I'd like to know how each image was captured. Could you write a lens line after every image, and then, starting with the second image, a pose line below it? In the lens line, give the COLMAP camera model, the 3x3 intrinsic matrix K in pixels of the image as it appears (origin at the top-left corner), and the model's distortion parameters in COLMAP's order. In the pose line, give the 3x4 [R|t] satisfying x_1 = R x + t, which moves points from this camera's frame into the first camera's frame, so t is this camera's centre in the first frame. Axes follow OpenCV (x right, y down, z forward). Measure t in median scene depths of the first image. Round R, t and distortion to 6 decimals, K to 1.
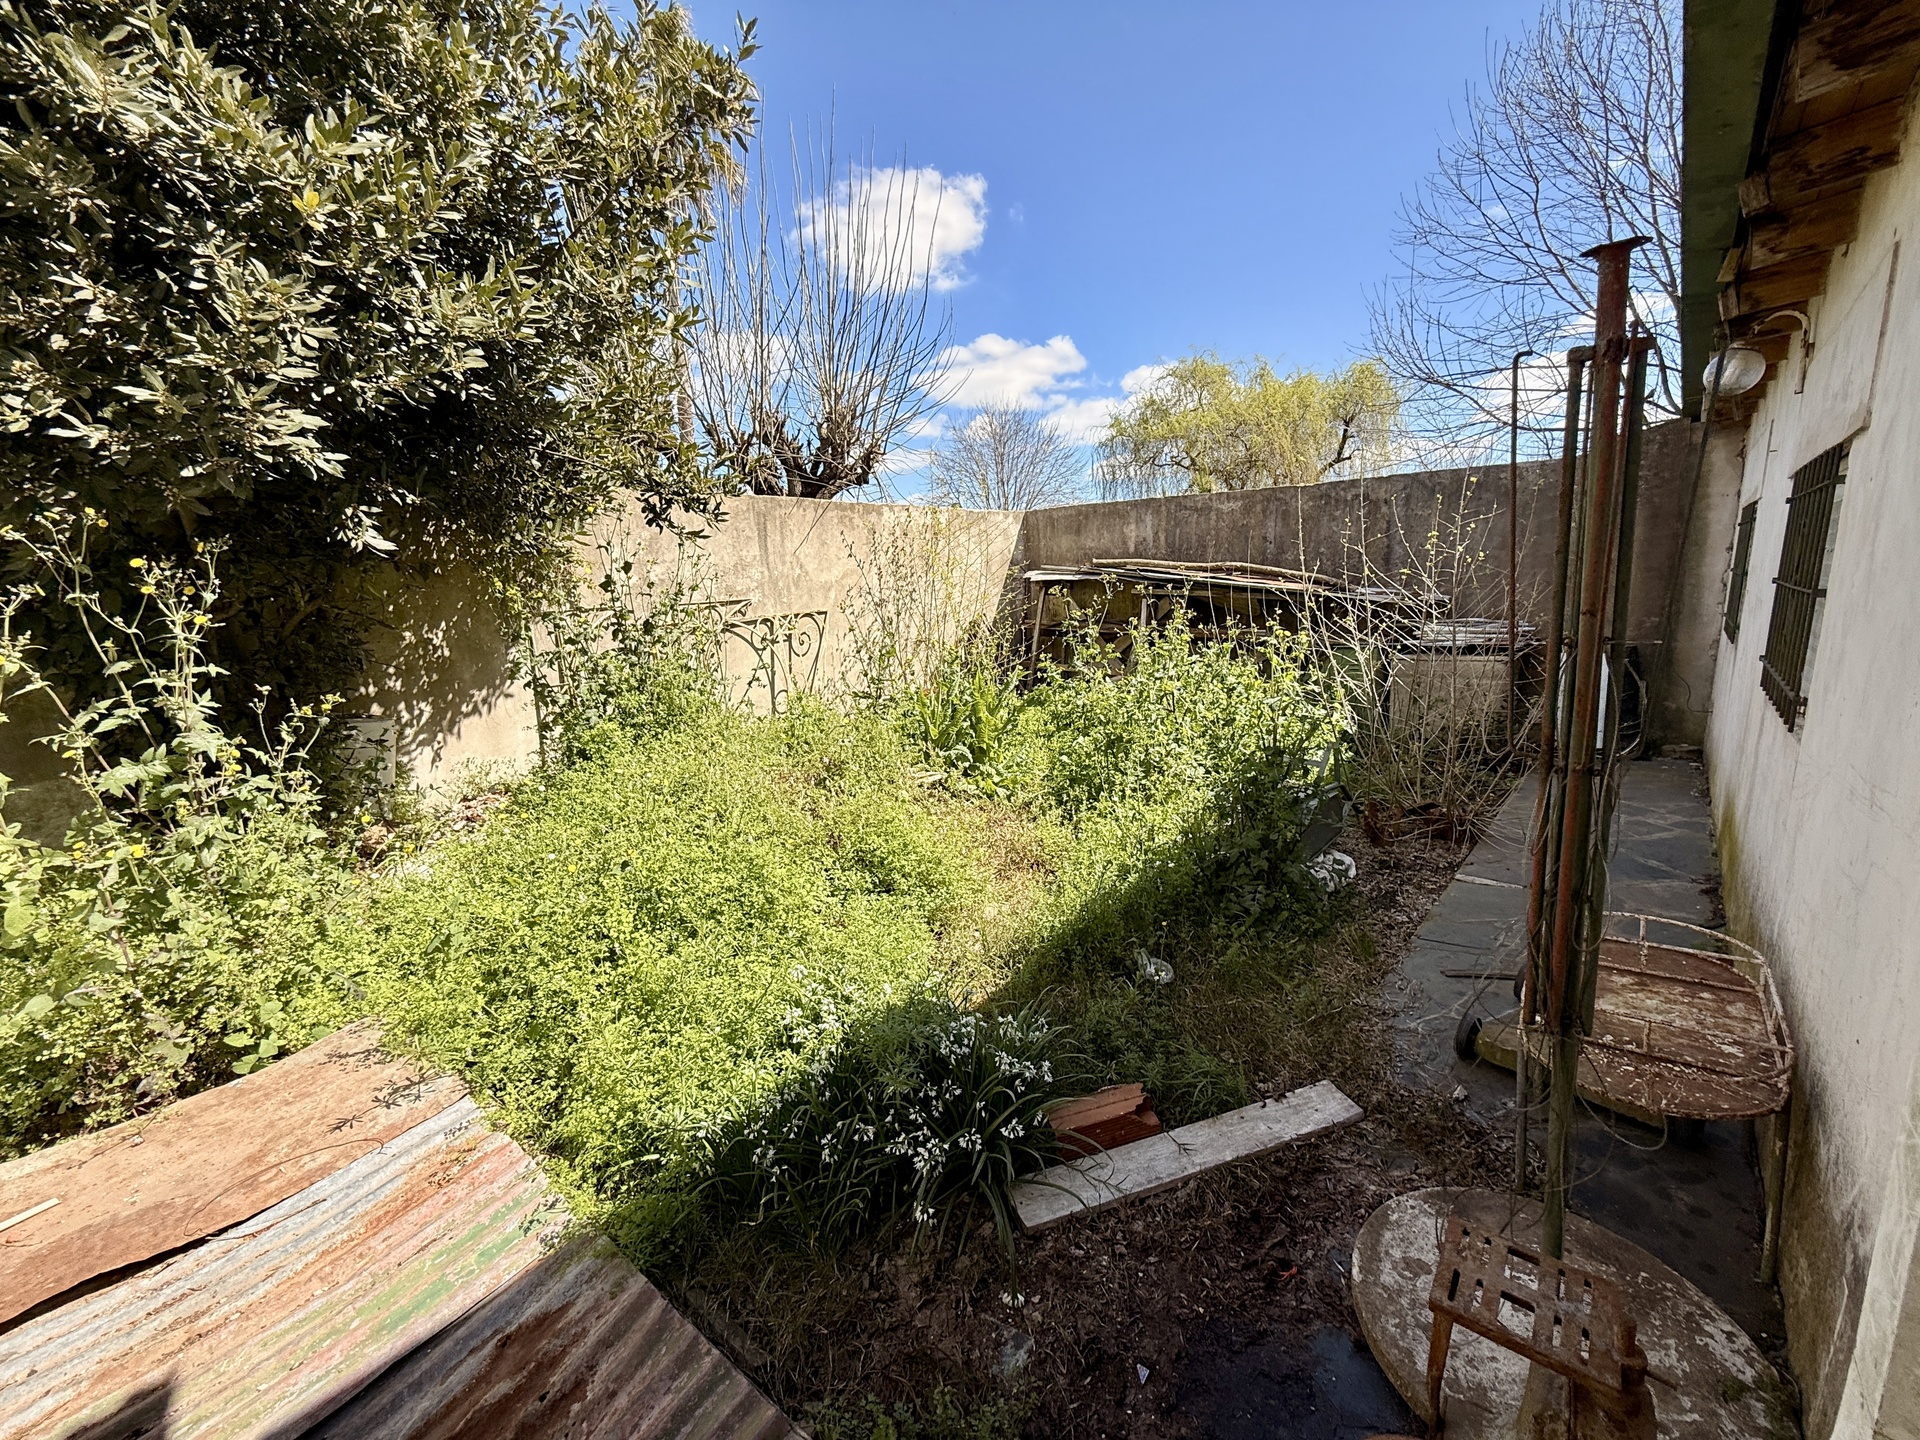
lens RADIAL K [[765.5, 0, 970.6], [0, 765.5, 721.0], [0, 0, 1]] dist [-0.001386, -0.000104]
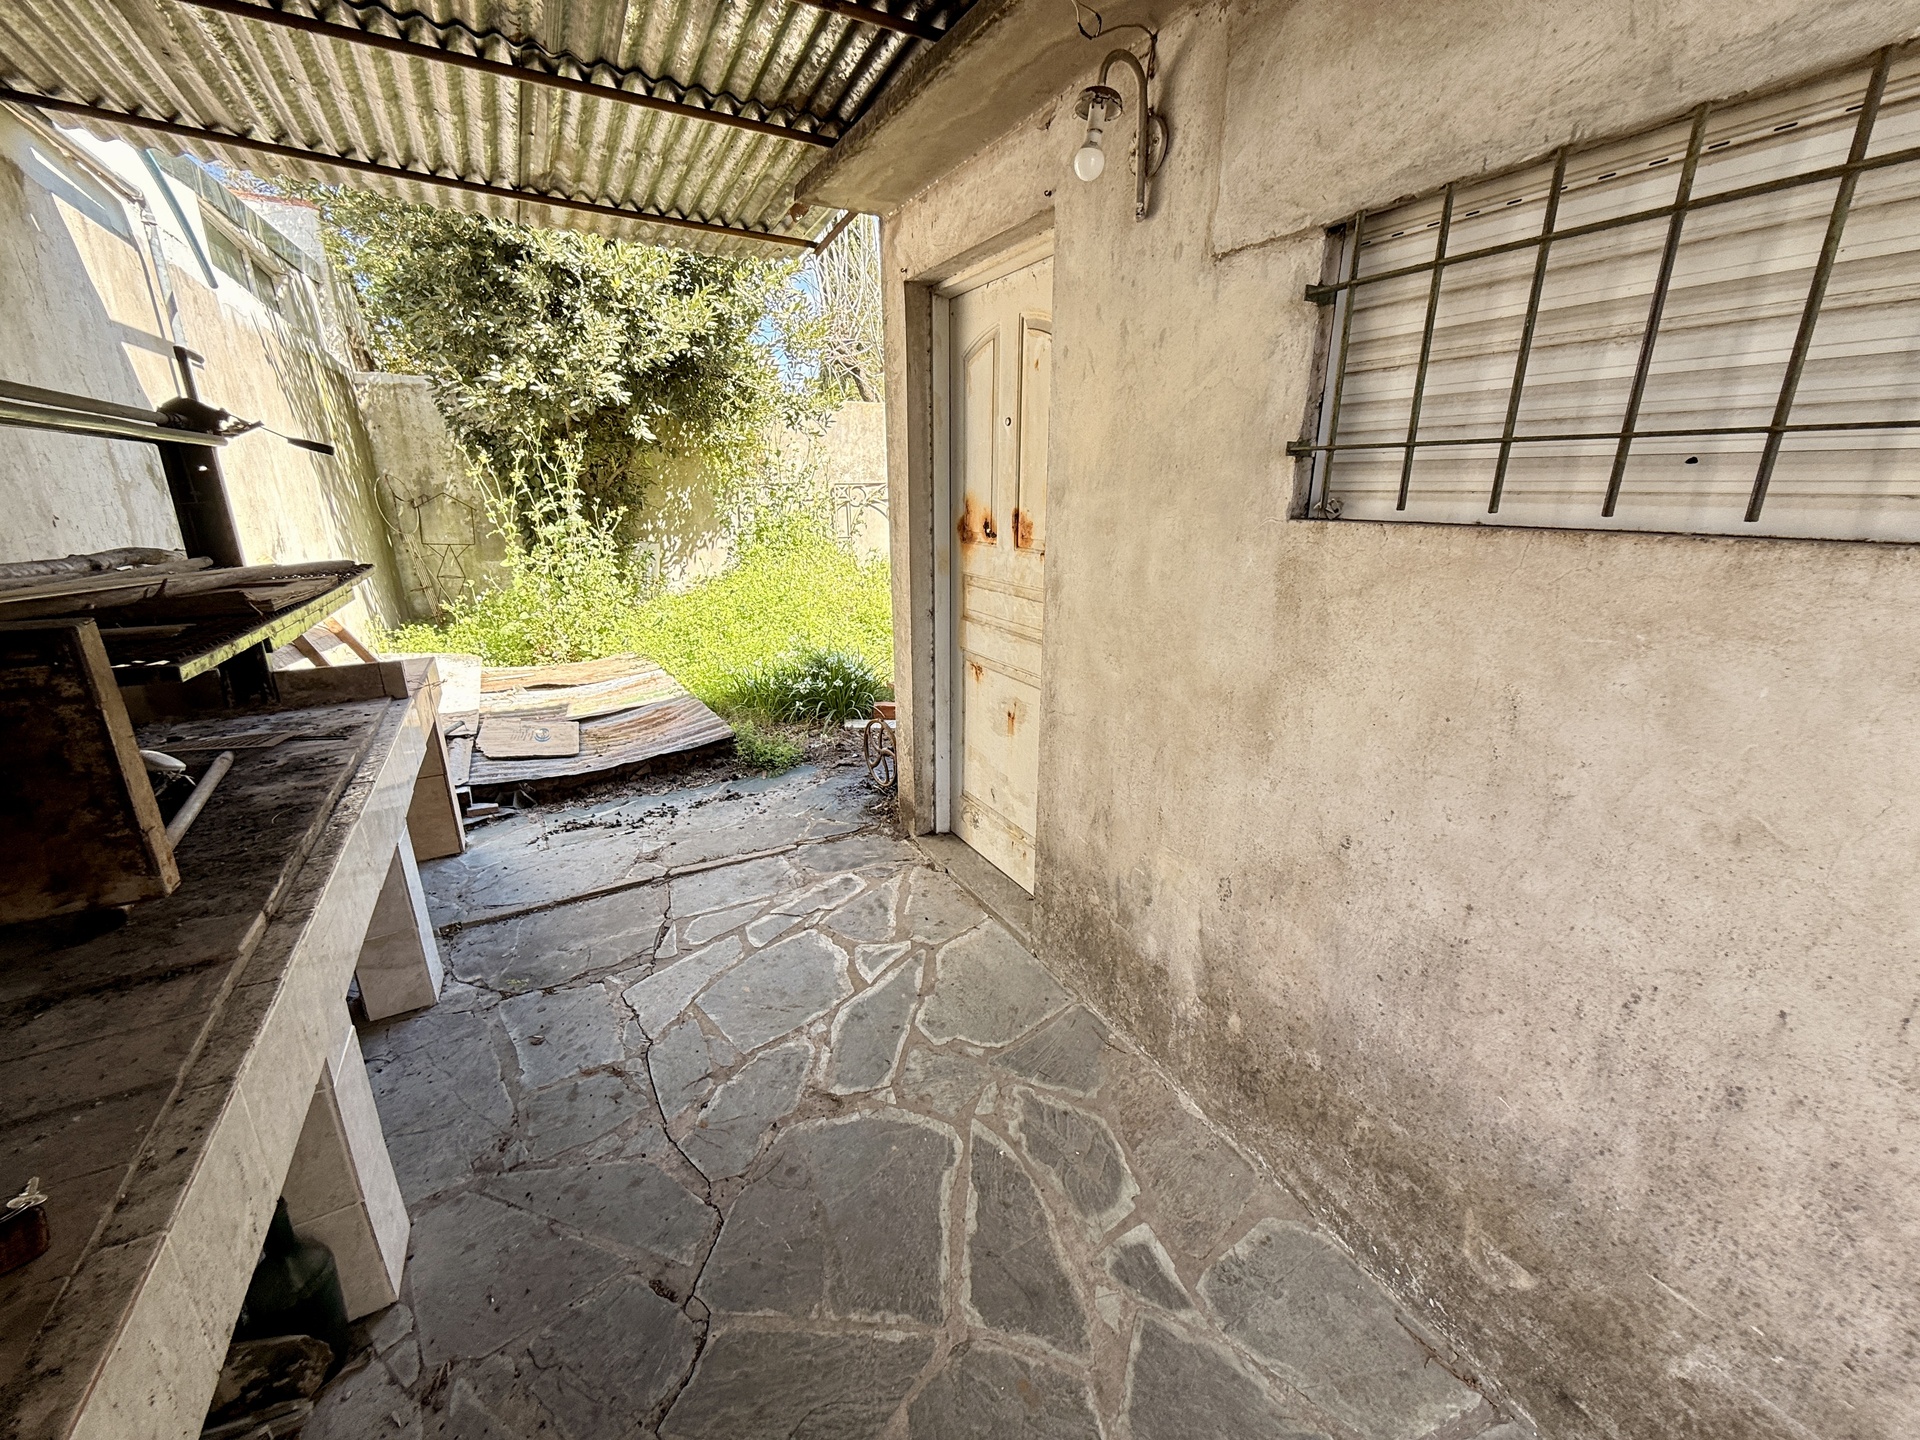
lens RADIAL K [[765.5, 0, 970.6], [0, 765.5, 721.0], [0, 0, 1]] dist [-0.001386, -0.000104]
pose [[0.953251, 0.120954, -0.276916, 0.880327], [-0.087585, 0.987652, 0.129893, 0.220452], [0.289208, -0.099567, 0.952074, -0.950381]]
